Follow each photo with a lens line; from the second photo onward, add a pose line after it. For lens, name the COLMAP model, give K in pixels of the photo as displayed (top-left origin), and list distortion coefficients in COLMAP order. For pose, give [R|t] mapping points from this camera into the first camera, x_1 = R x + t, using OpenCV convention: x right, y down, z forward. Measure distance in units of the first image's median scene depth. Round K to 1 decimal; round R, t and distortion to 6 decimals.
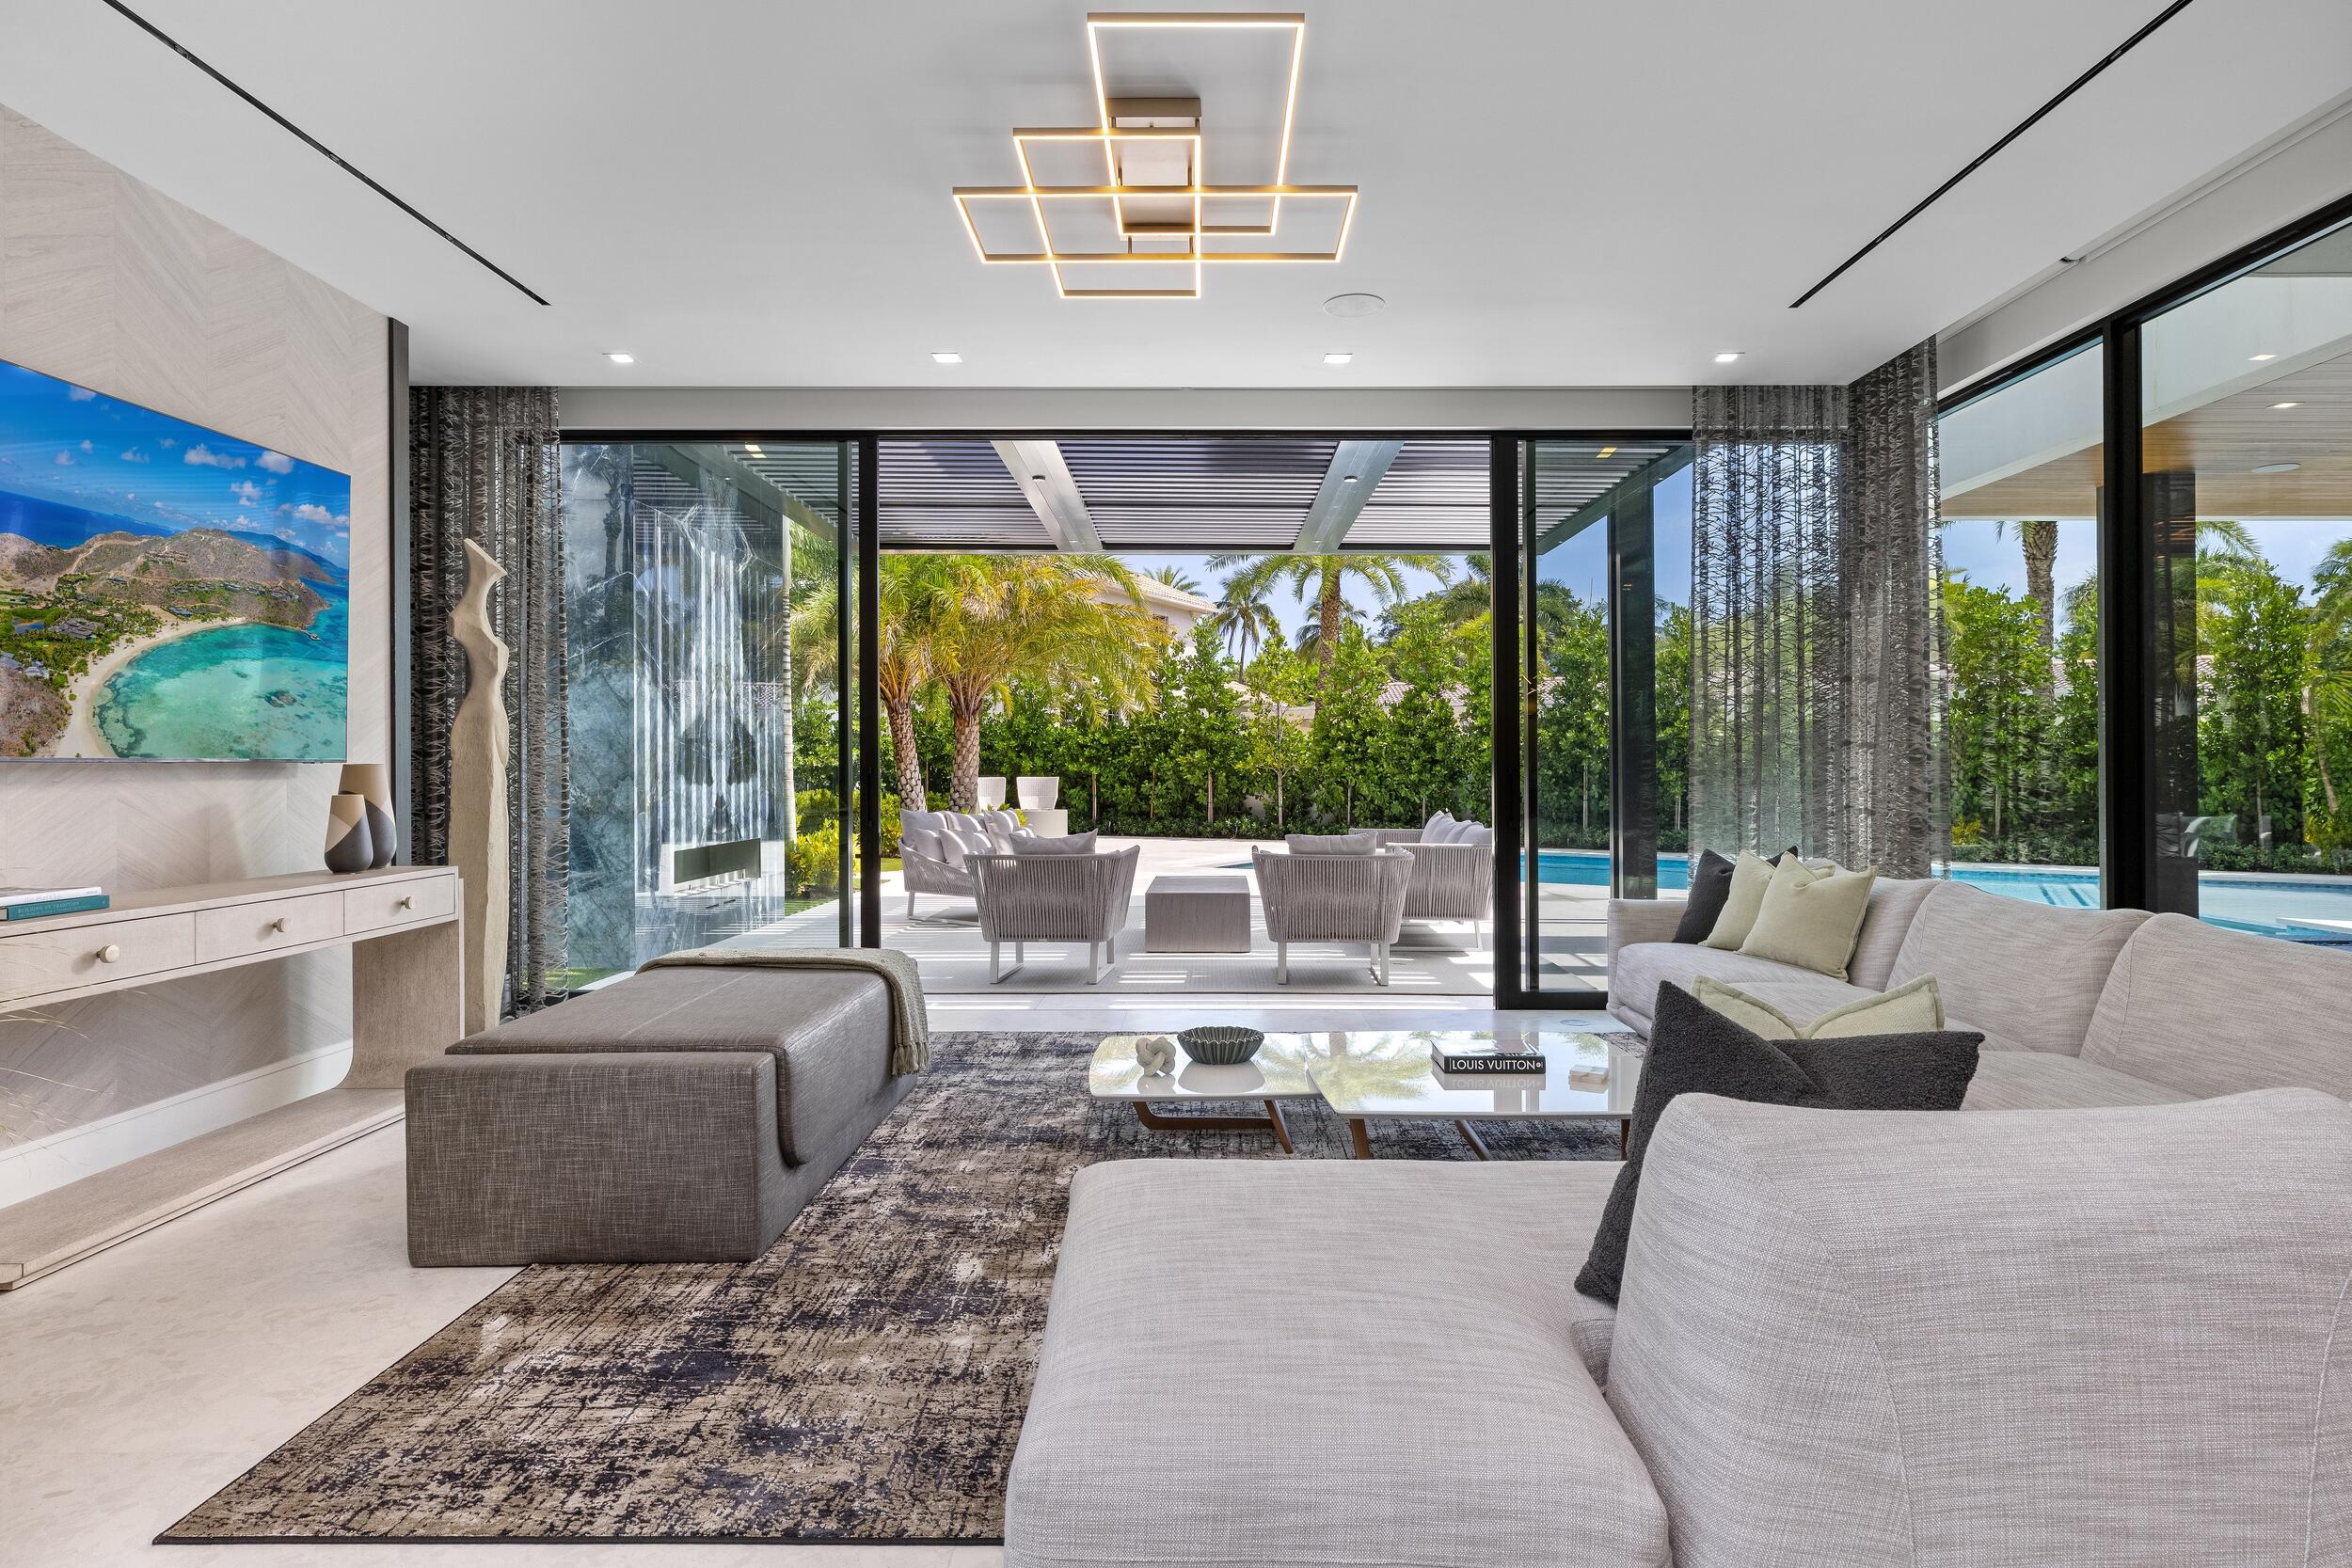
lens RADIAL K [[1335.0, 0, 1178.1], [0, 1335.0, 778.2], [0, 0, 1]] dist [0.007212, 0.000804]
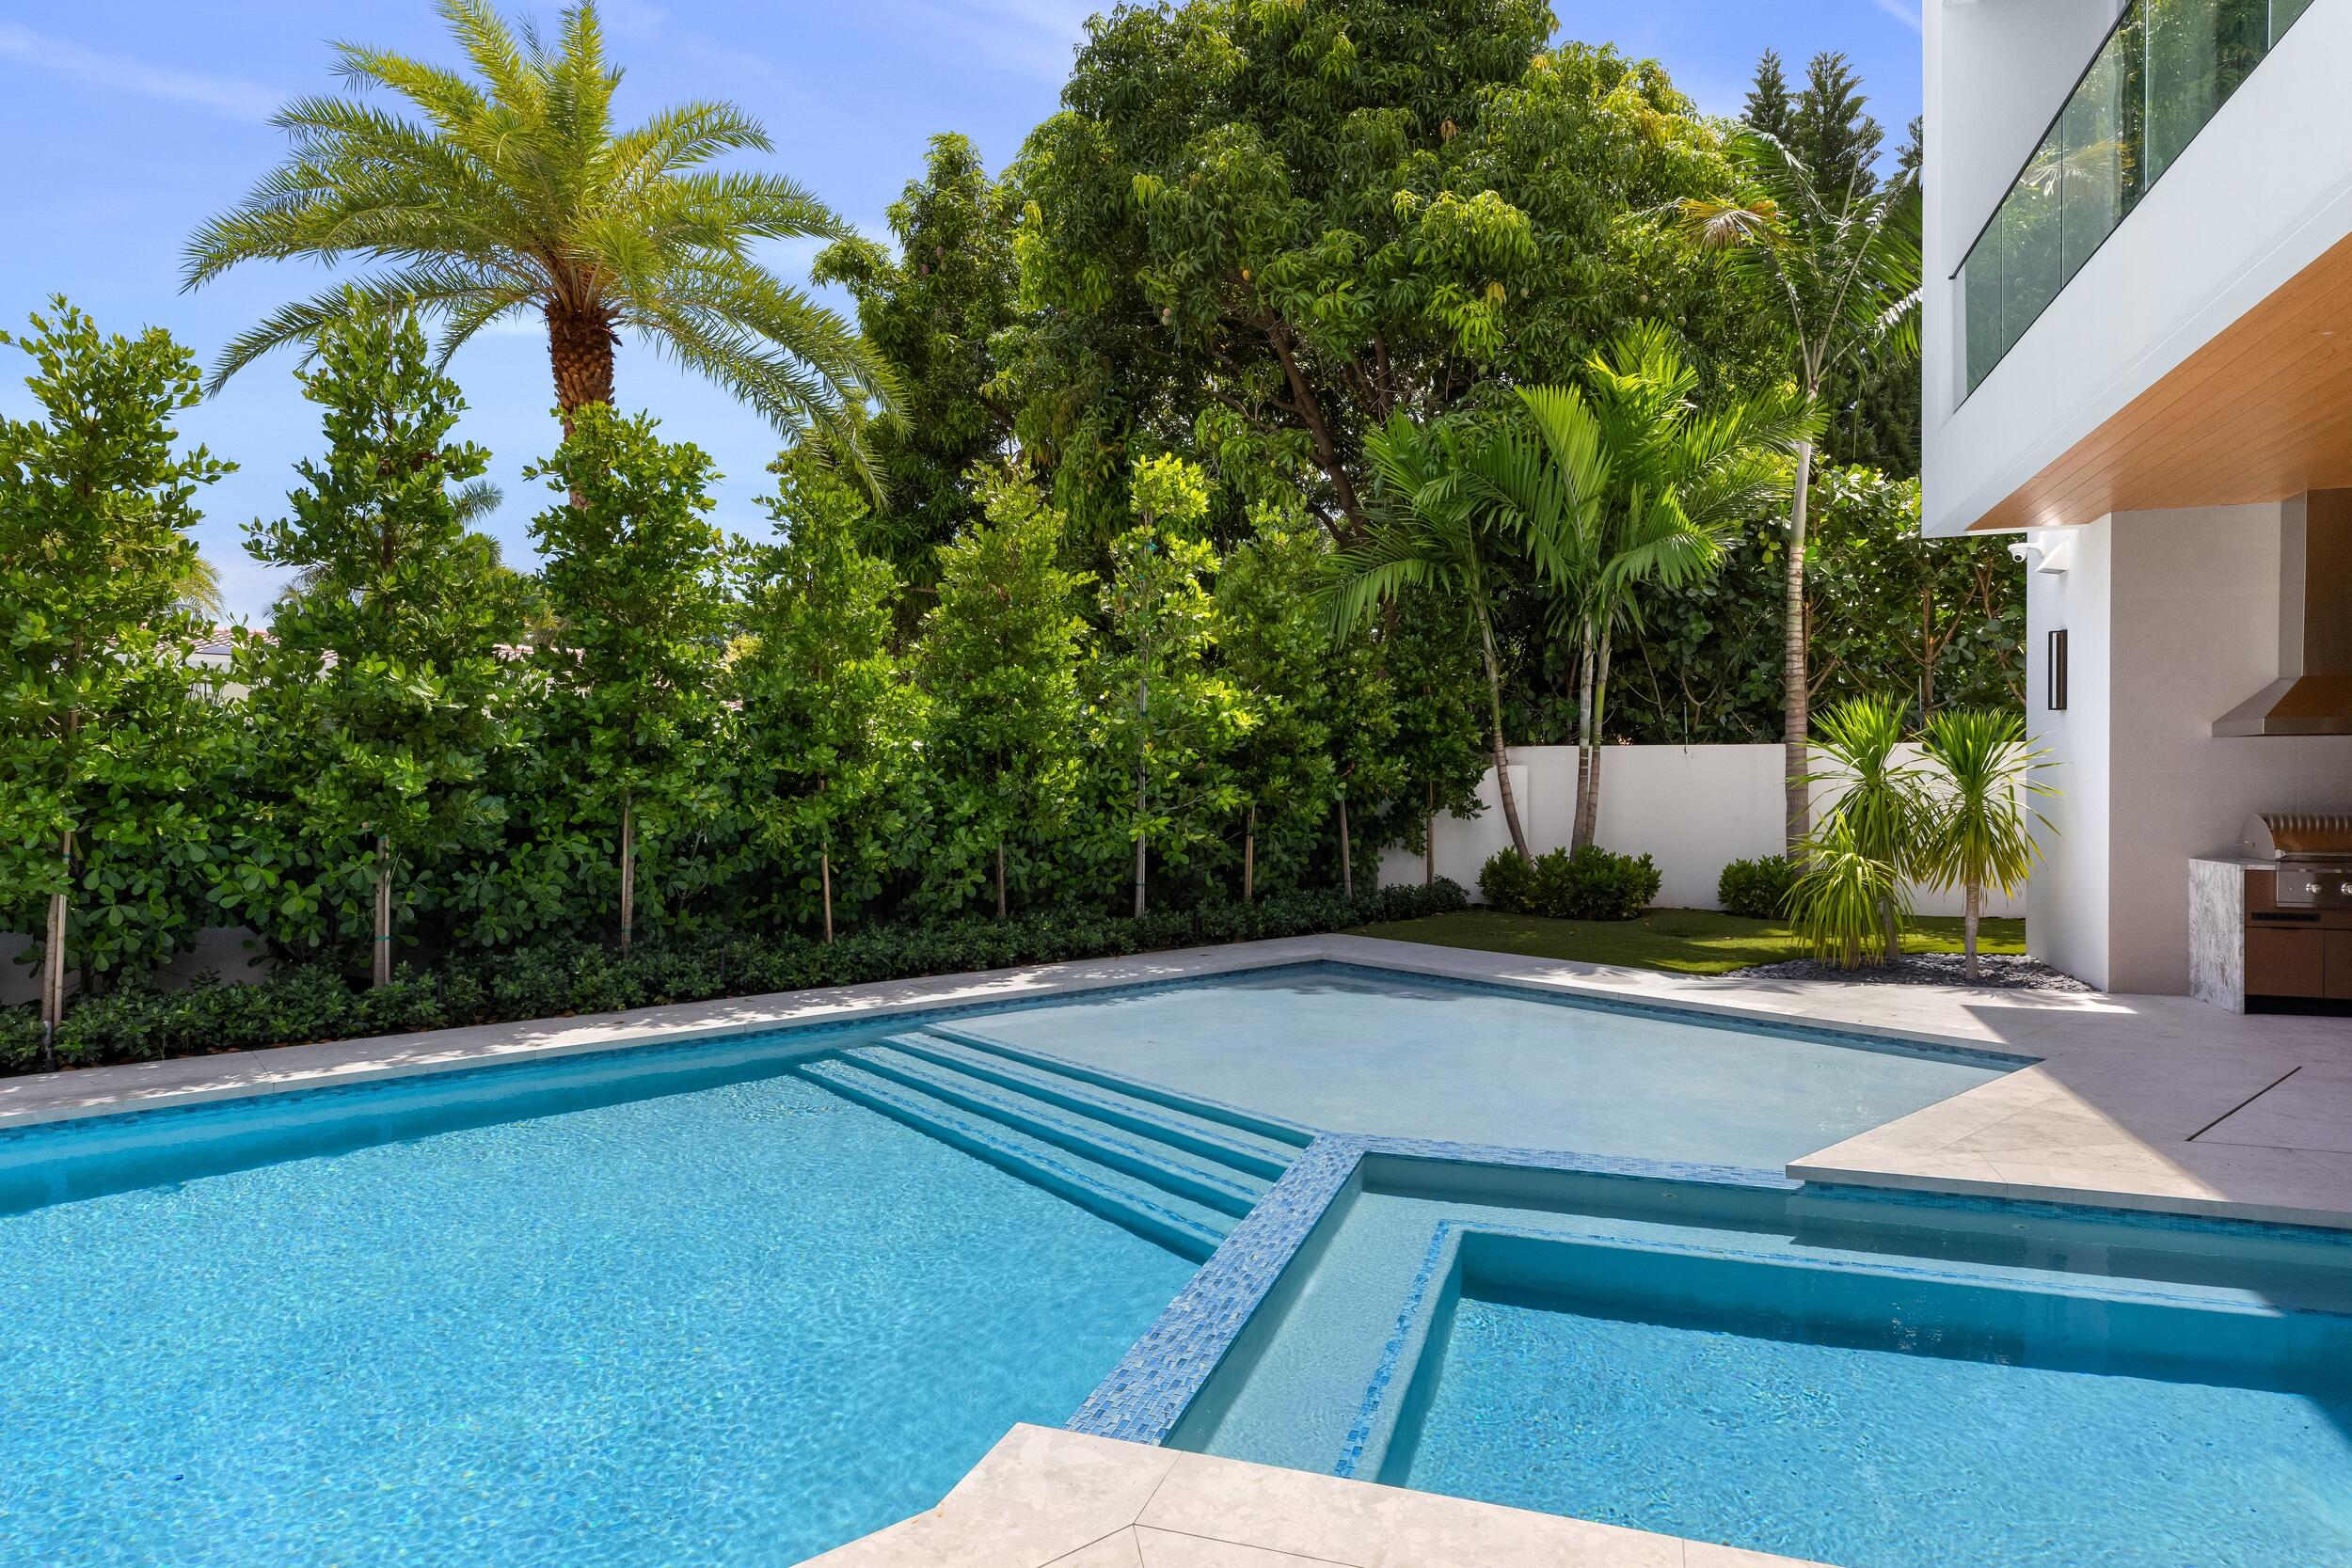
lens RADIAL K [[1311.0, 0, 1179.4], [0, 1311.0, 785.7], [0, 0, 1]] dist [0.003302, 0.000165]
pose [[0.299585, -0.002868, 0.954065, 0.195716], [0.011856, 0.999929, -0.000717, -0.008140], [-0.953996, 0.011526, 0.299598, 0.563539]]
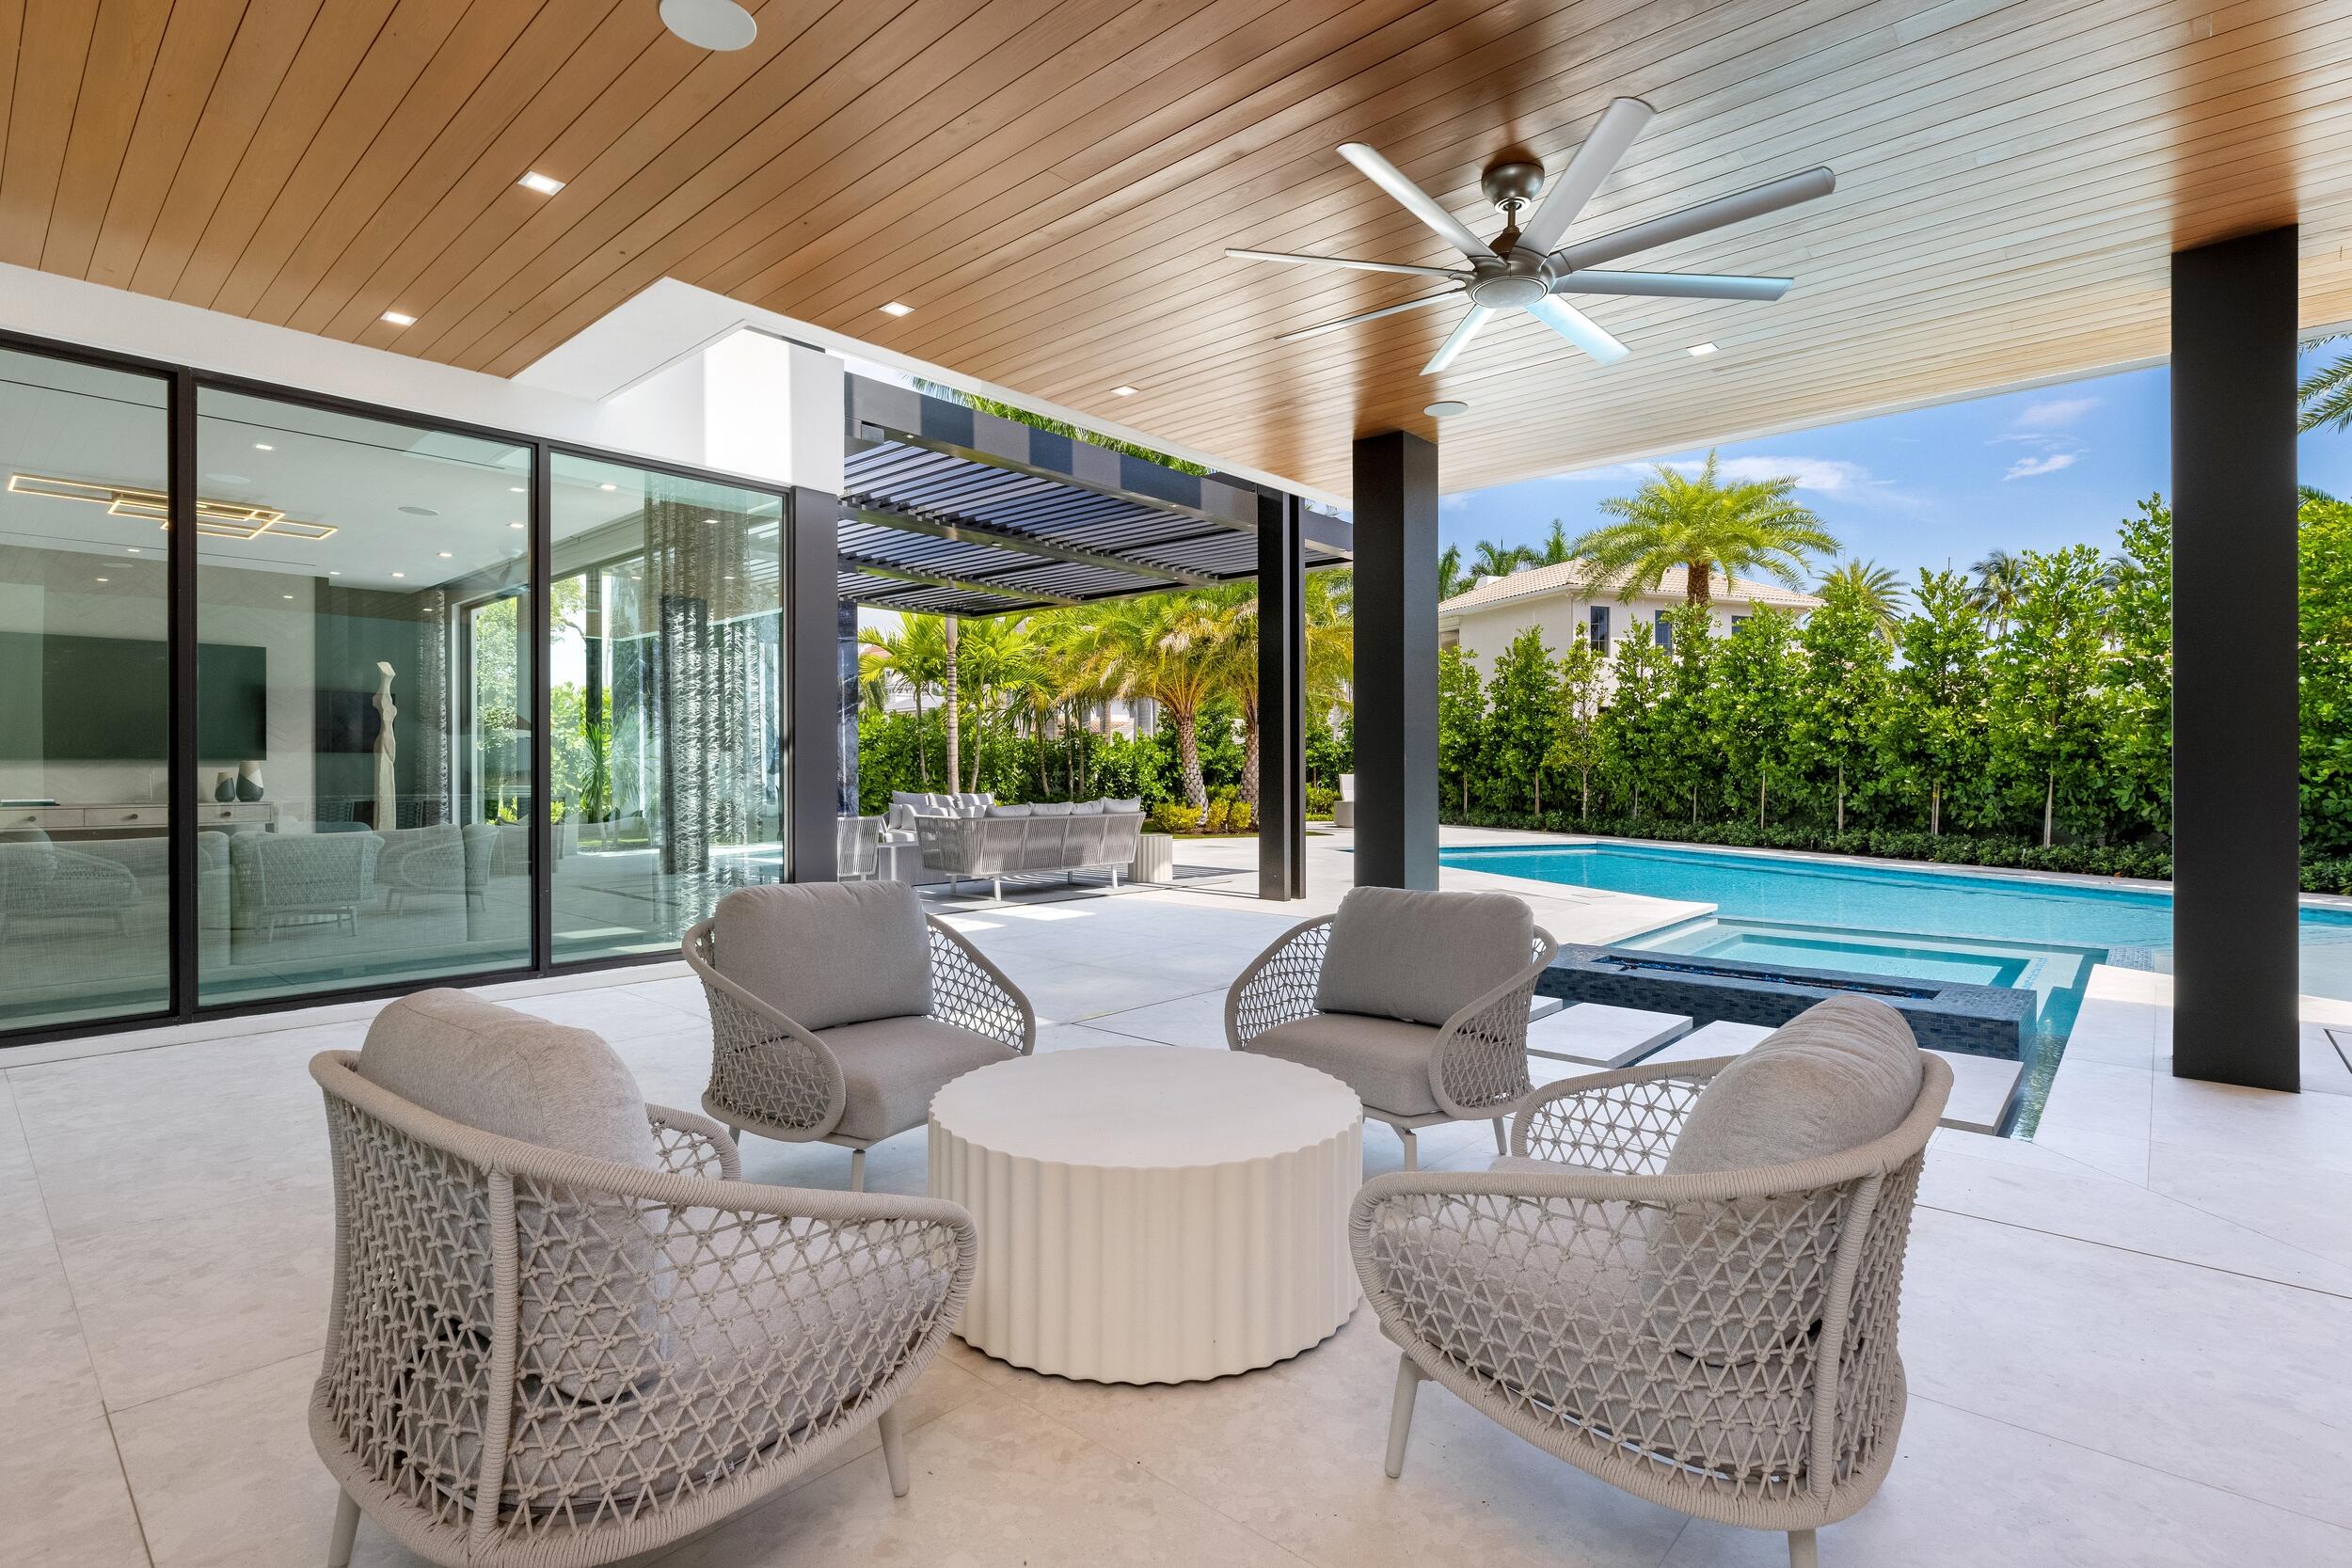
lens RADIAL K [[1127.9, 0, 1171.6], [0, 1127.9, 759.5], [0, 0, 1]] dist [-0.002800, 0.000140]
pose [[0.765281, -0.008471, -0.643641, 0.435573], [-0.003436, 0.999845, -0.017246, 0.004760], [0.643688, 0.015410, 0.765133, 0.133933]]
